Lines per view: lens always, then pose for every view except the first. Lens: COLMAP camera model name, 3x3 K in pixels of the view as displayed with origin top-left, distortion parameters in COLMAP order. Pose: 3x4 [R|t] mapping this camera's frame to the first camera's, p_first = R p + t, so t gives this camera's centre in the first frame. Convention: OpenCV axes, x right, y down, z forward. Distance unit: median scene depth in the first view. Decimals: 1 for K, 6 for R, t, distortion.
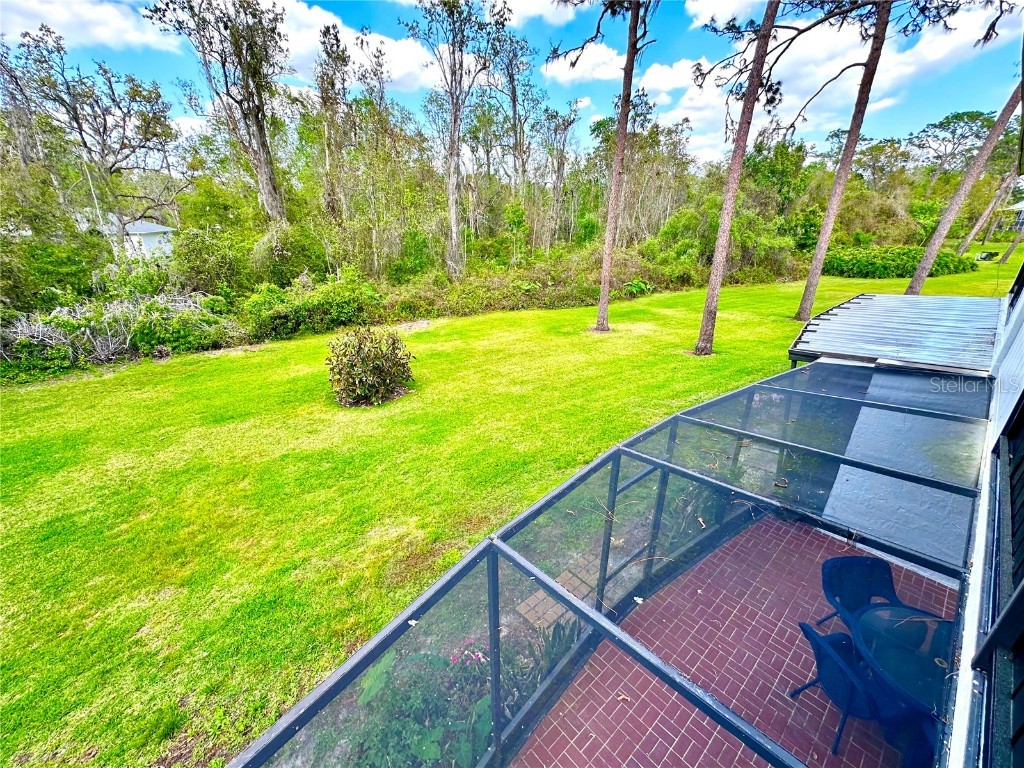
lens RADIAL K [[413.8, 0, 512.0], [0, 413.8, 384.8], [0, 0, 1]] dist [-0.007406, 0.001416]
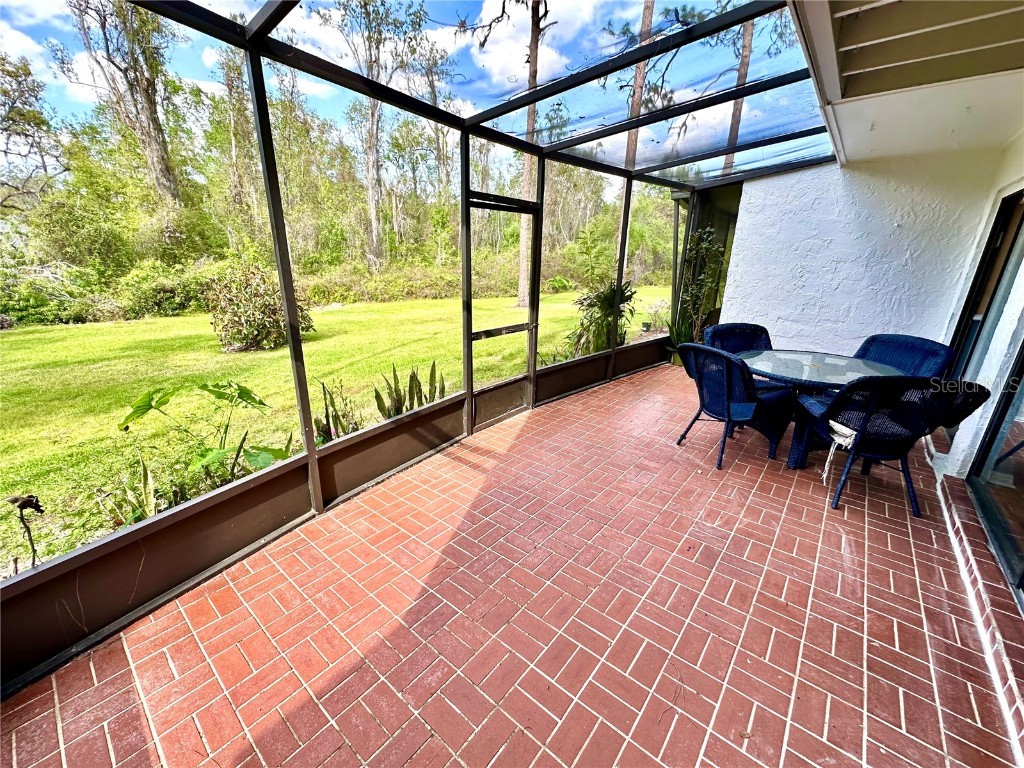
lens RADIAL K [[413.8, 0, 514.0], [0, 413.8, 385.0], [0, 0, 1]] dist [-0.007406, 0.001416]
pose [[0.987423, -0.029931, 0.155243, 0.031437], [0.040847, 0.996876, -0.067604, 0.114736], [-0.152735, 0.073095, 0.985560, 0.025044]]
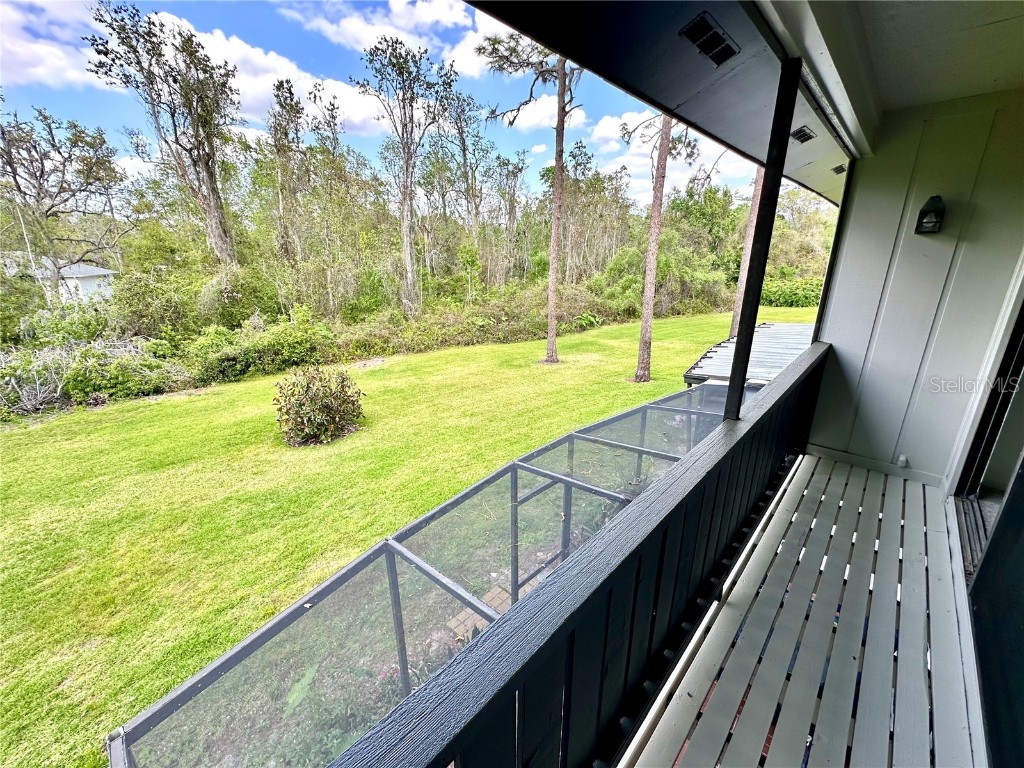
lens RADIAL K [[413.8, 0, 513.5], [0, 413.8, 383.9], [0, 0, 1]] dist [-0.007406, 0.001416]
pose [[0.995387, -0.037313, 0.088385, 0.024066], [0.044480, 0.995756, -0.080566, 0.003697], [-0.085004, 0.084125, 0.992823, -0.027567]]
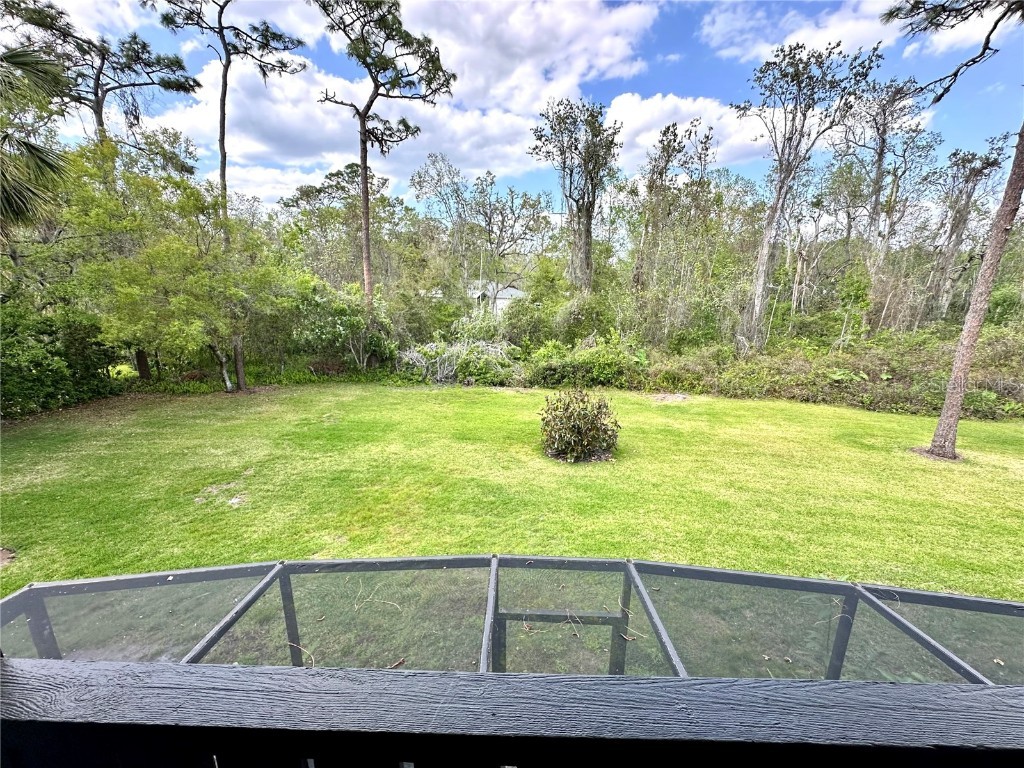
lens RADIAL K [[413.8, 0, 506.3], [0, 413.8, 382.5], [0, 0, 1]] dist [-0.007406, 0.001416]
pose [[0.731392, 0.158747, -0.663223, 0.117622], [-0.261354, 0.963523, -0.057591, -0.023570], [0.629889, 0.215458, 0.746203, 0.044369]]
